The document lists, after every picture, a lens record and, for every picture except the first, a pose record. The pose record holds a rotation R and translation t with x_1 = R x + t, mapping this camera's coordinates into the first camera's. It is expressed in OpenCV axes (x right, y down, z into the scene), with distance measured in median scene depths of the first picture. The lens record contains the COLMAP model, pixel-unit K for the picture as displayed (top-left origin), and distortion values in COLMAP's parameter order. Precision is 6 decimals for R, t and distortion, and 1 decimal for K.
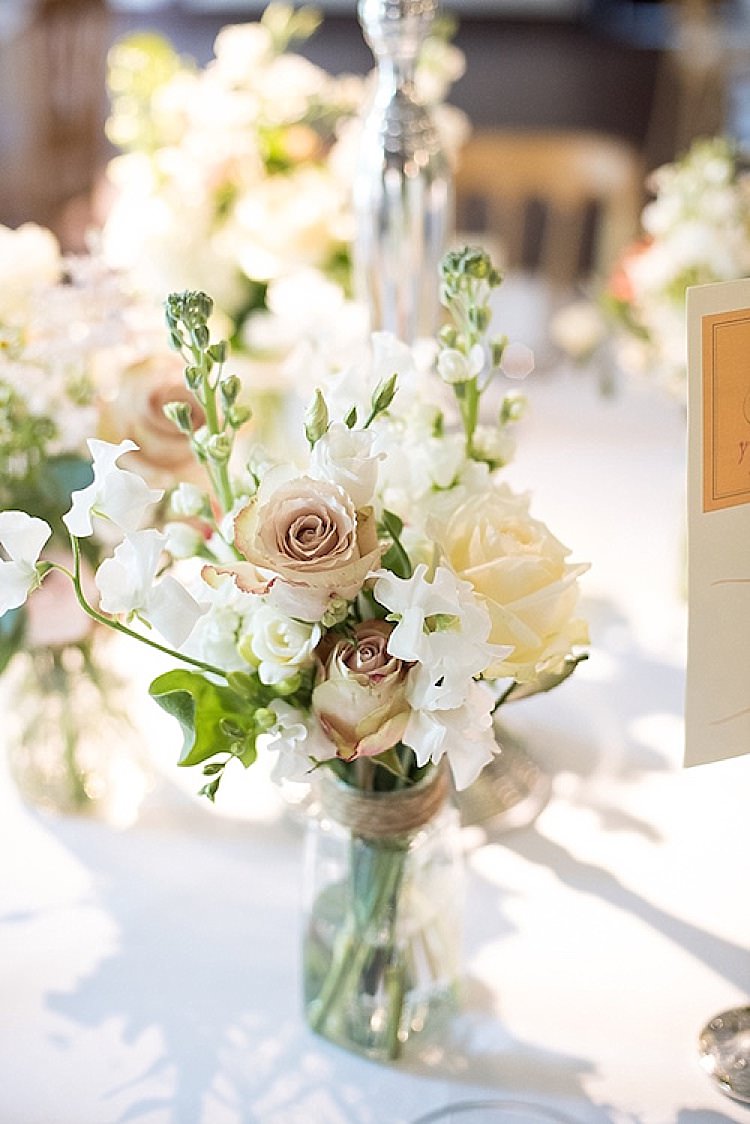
lens RADIAL K [[1623.5, 0, 375.0], [0, 1623.5, 562.0], [0, 0, 1]] dist [-0.089093, -0.006835]
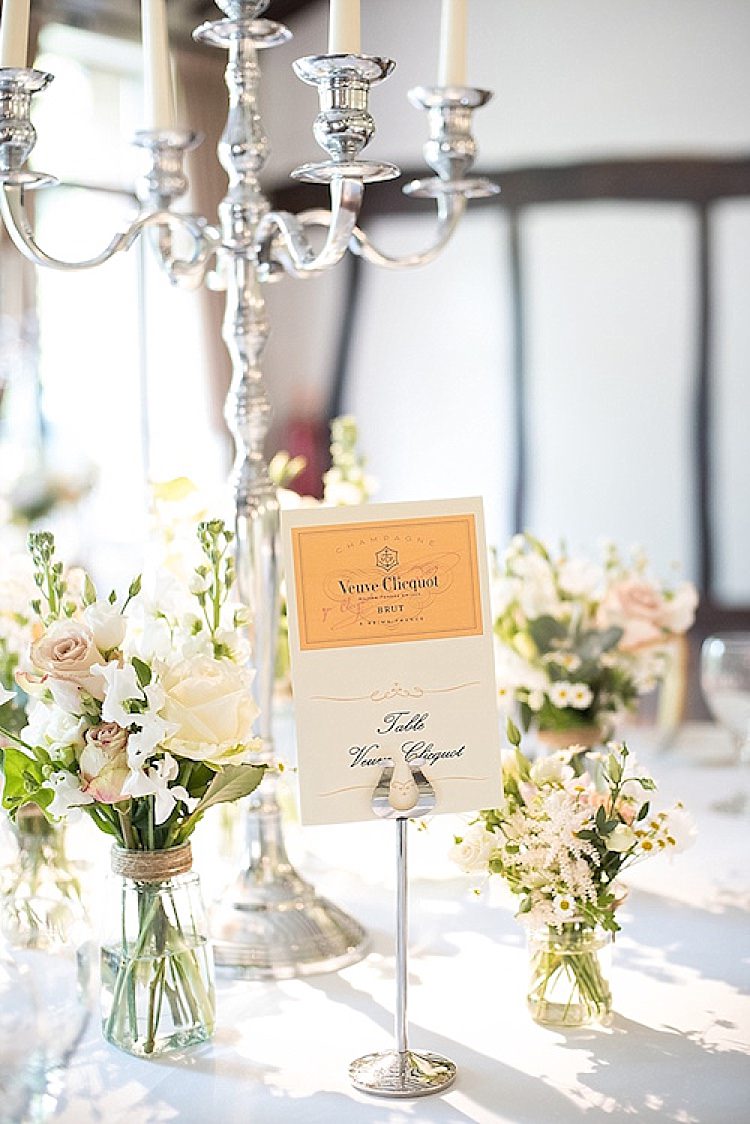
lens RADIAL K [[1623.5, 0, 375.0], [0, 1623.5, 562.0], [0, 0, 1]] dist [-0.089093, -0.006835]
pose [[0.979191, 0.006553, -0.202834, 0.603774], [-0.075703, 0.939130, -0.335117, 0.429434], [0.188292, 0.343498, 0.920084, -0.540911]]
